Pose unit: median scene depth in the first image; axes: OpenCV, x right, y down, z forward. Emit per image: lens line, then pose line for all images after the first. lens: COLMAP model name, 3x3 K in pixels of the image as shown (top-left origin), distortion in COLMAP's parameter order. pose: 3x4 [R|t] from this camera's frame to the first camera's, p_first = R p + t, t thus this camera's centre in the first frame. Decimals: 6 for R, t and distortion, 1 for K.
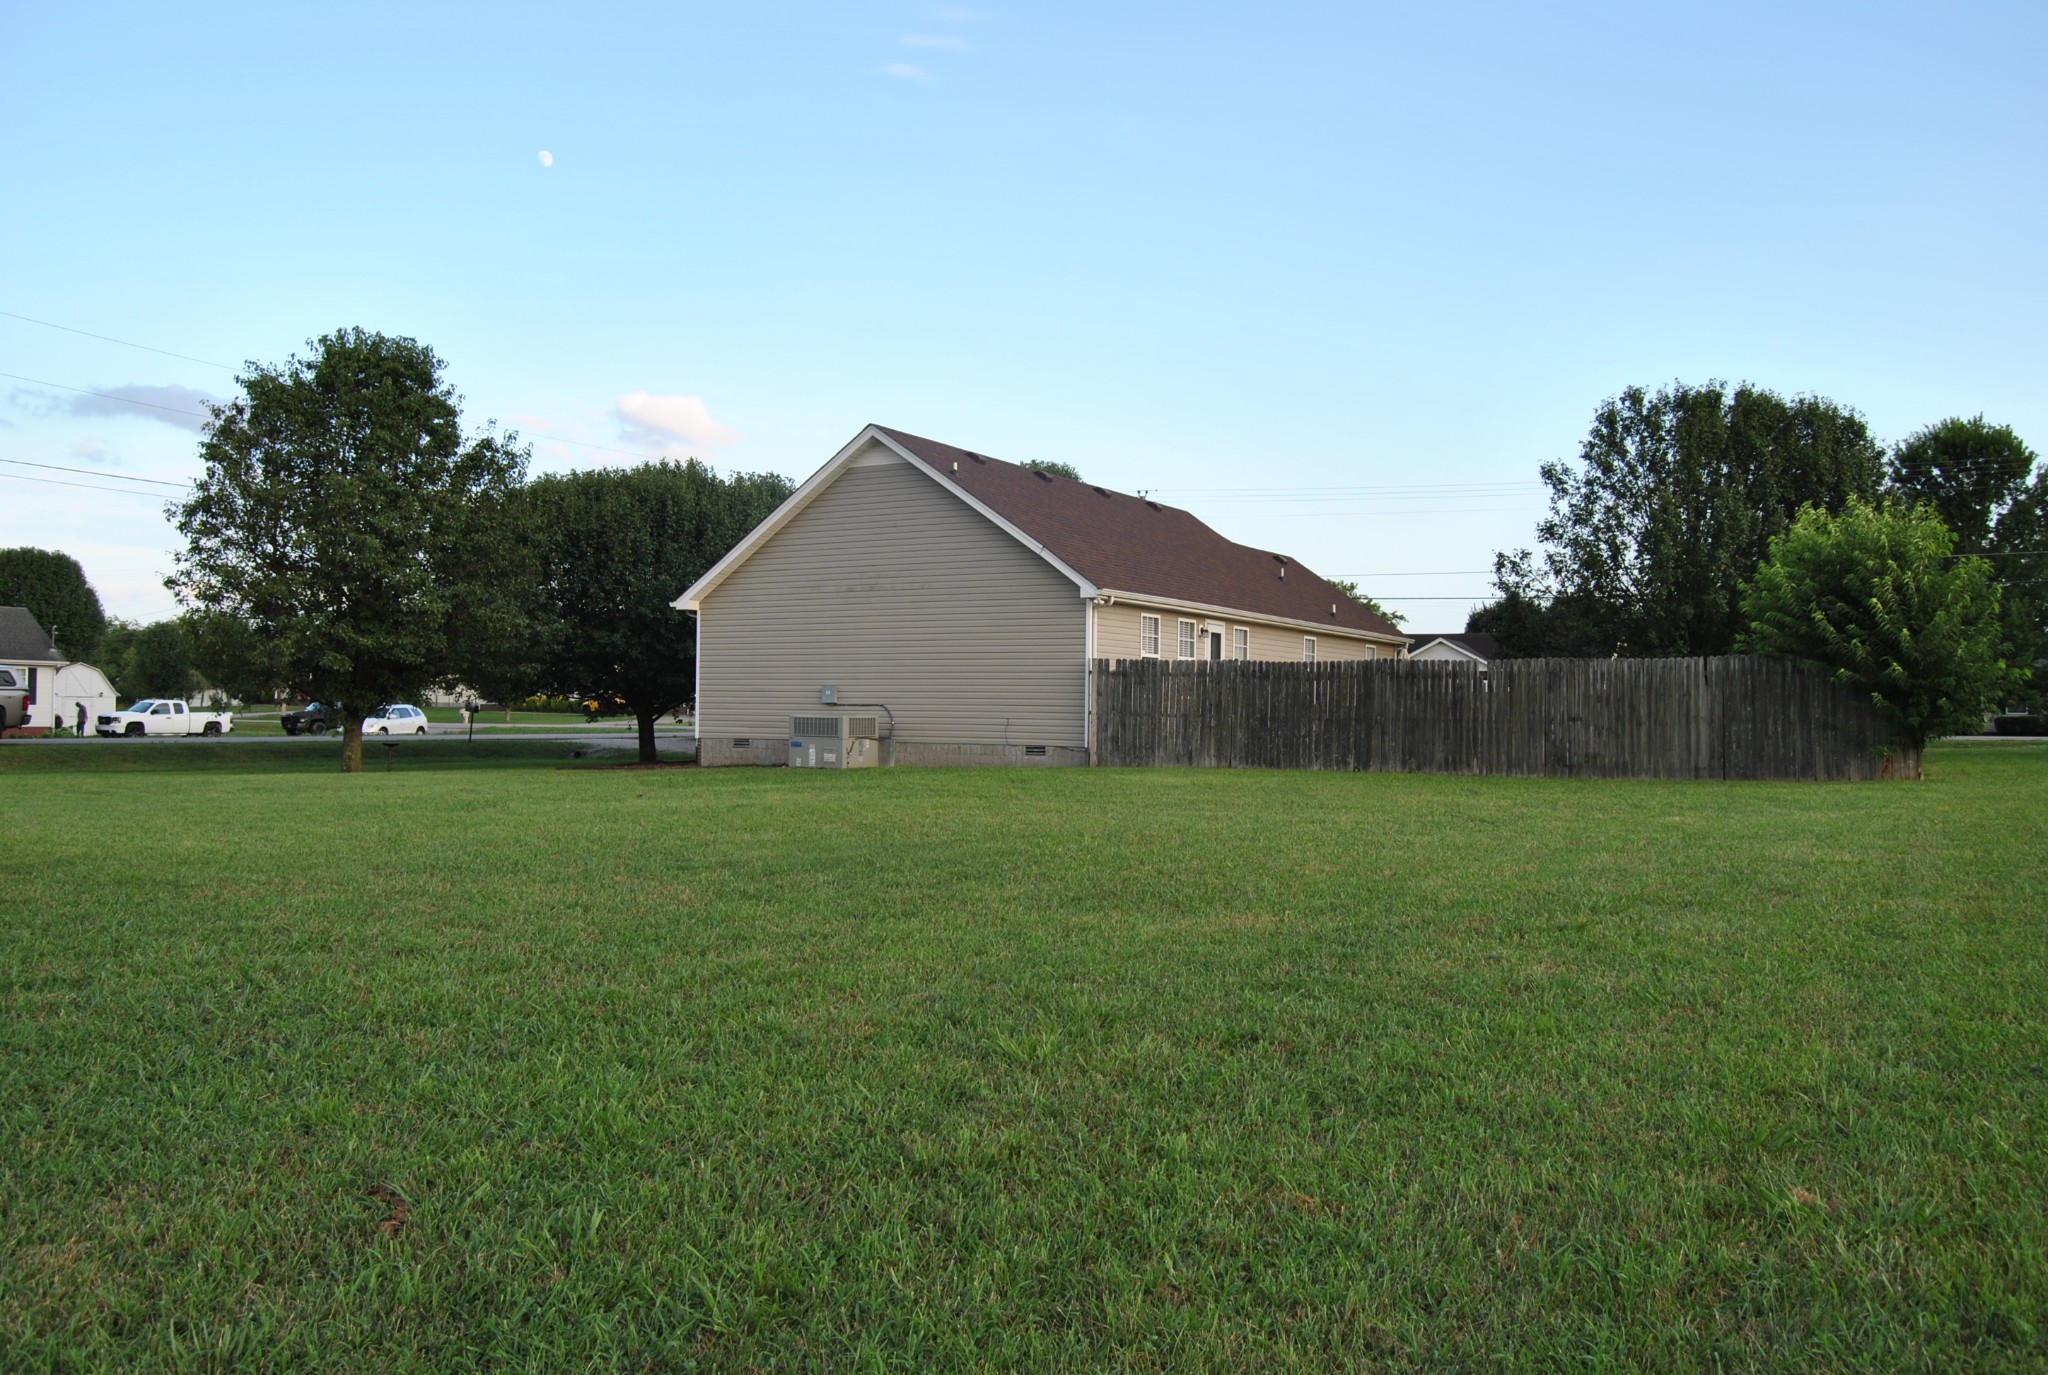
lens RADIAL K [[1605.2, 0, 1025.1], [0, 1605.2, 677.4], [0, 0, 1]] dist [-0.098465, 0.044993]
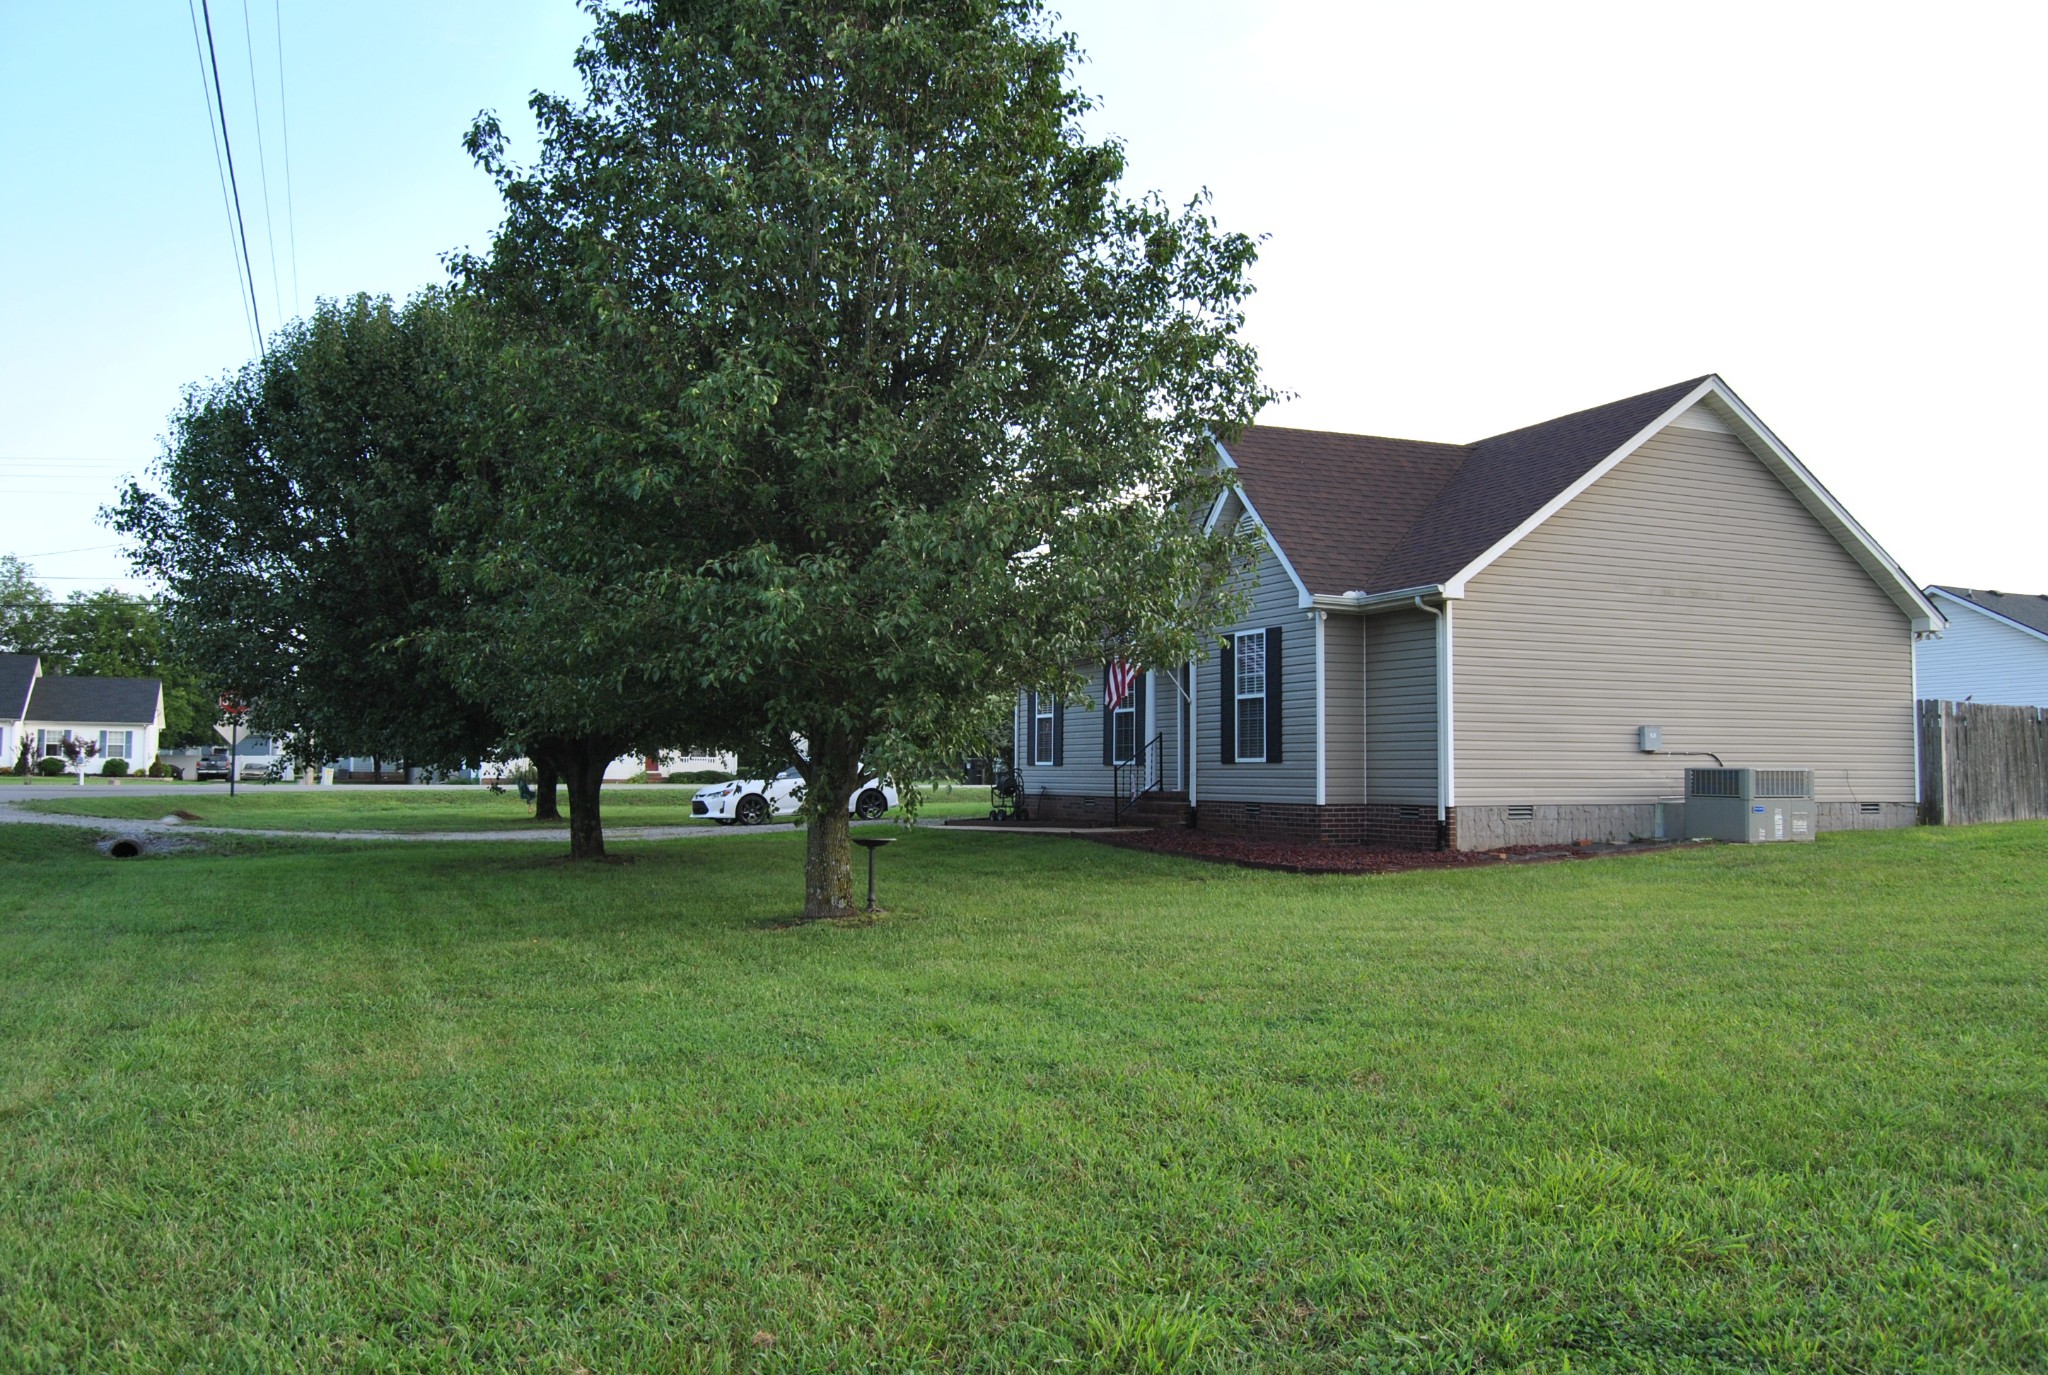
lens RADIAL K [[1605.2, 0, 1025.1], [0, 1605.2, 677.4], [0, 0, 1]] dist [-0.098465, 0.044993]
pose [[0.588755, 0.042389, 0.807199, -0.906171], [-0.014822, 0.999022, -0.041651, 0.018111], [-0.808175, 0.012558, 0.588808, 0.875376]]
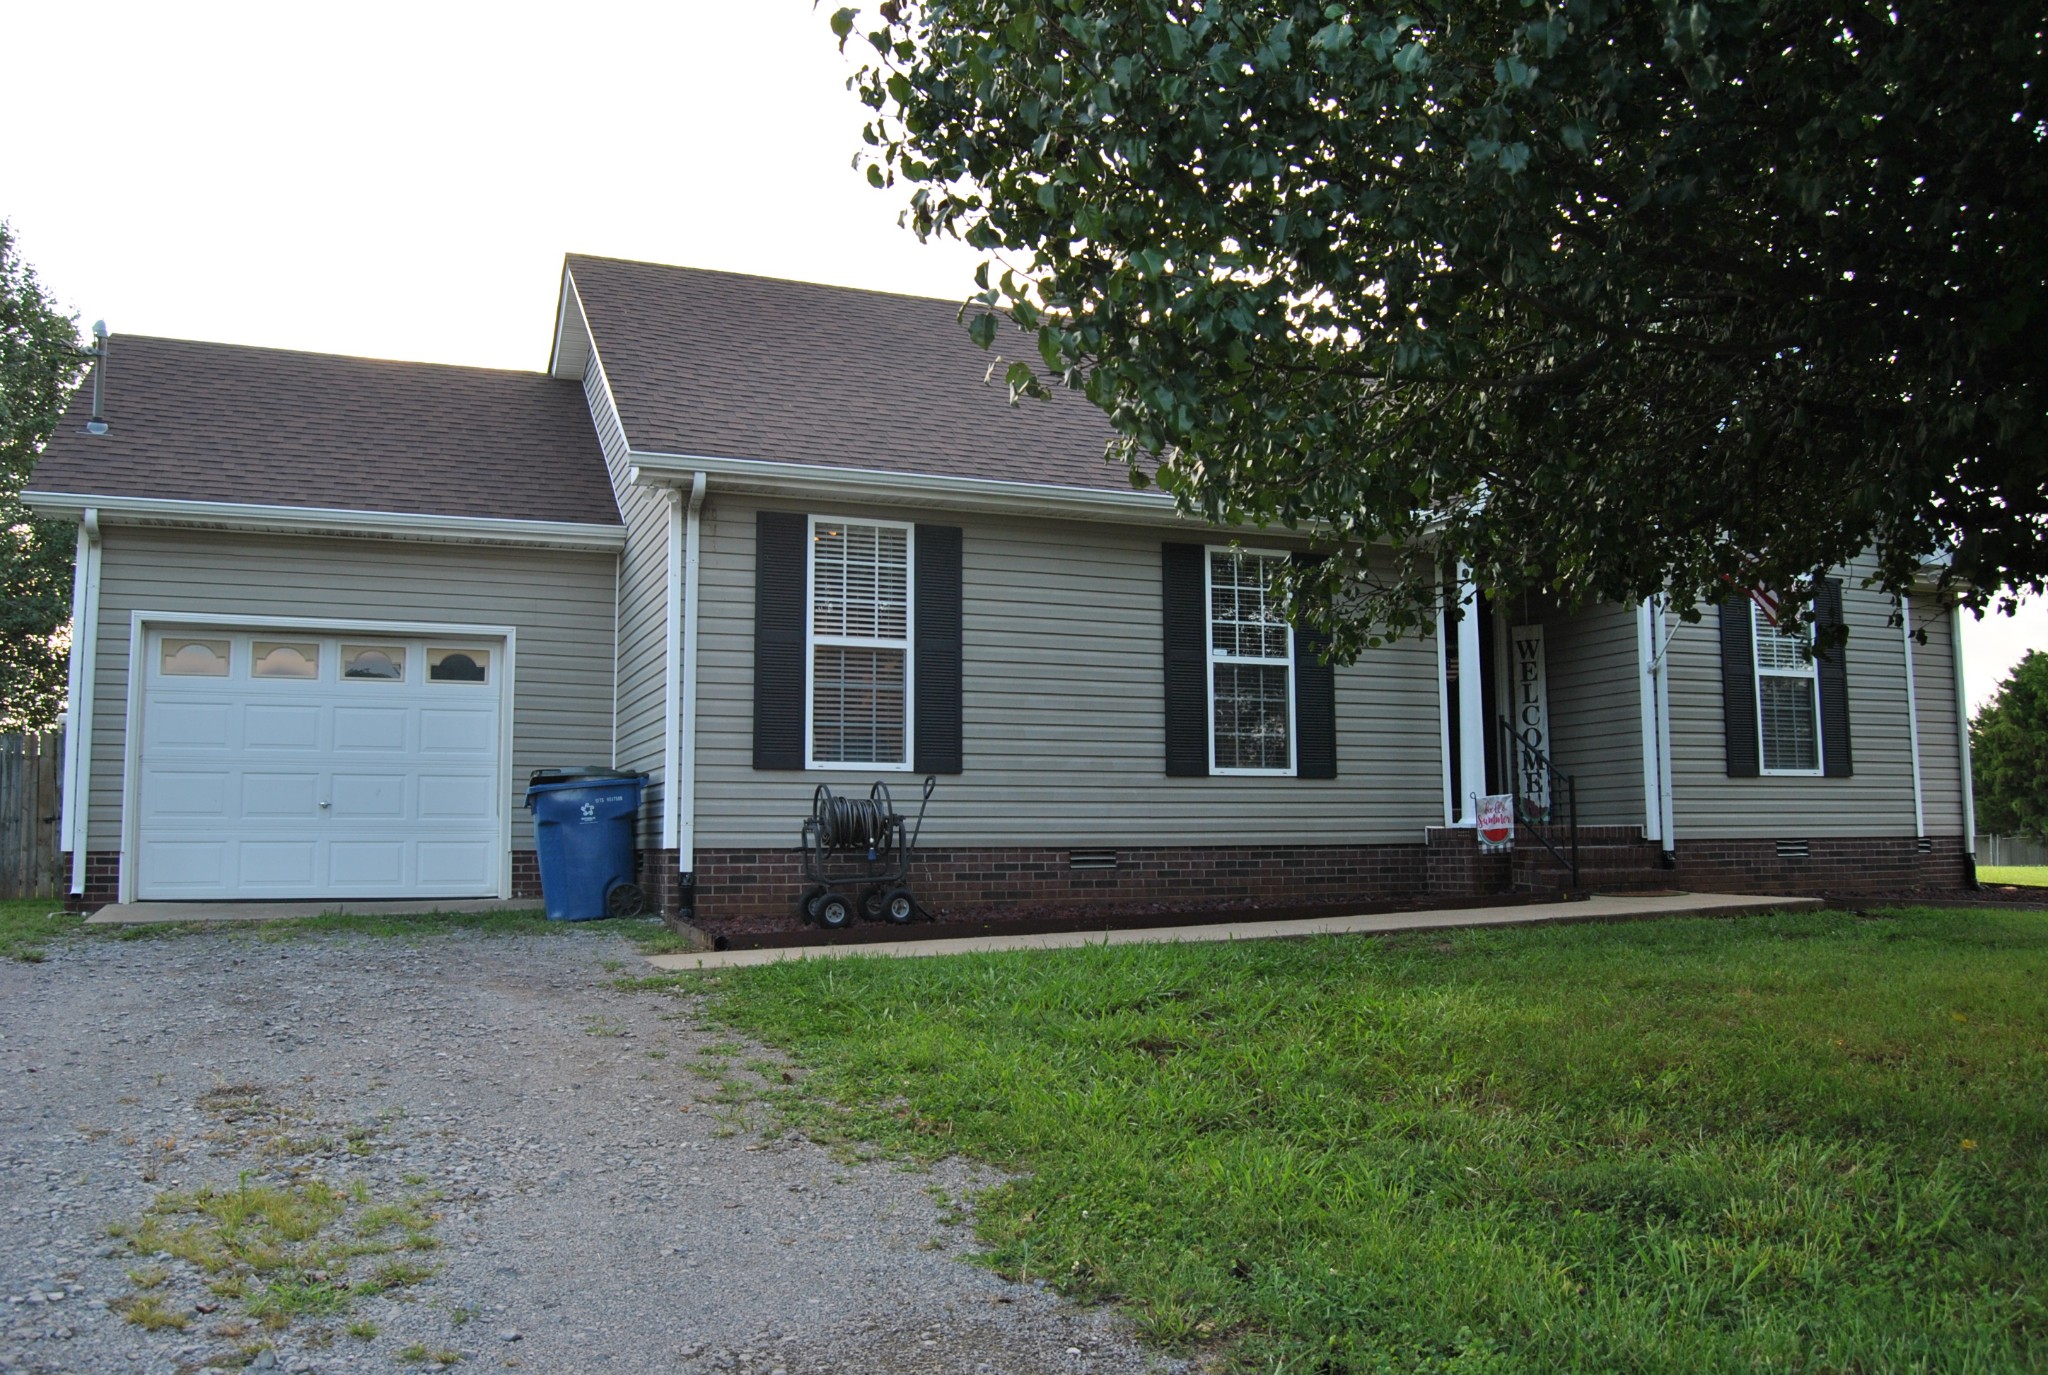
lens RADIAL K [[1605.2, 0, 1025.1], [0, 1605.2, 677.4], [0, 0, 1]] dist [-0.098465, 0.044993]
pose [[-0.798486, 0.062598, 0.598750, -0.302551], [-0.011308, 0.992844, -0.118880, 0.056555], [-0.601907, -0.101695, -0.792065, 1.800062]]
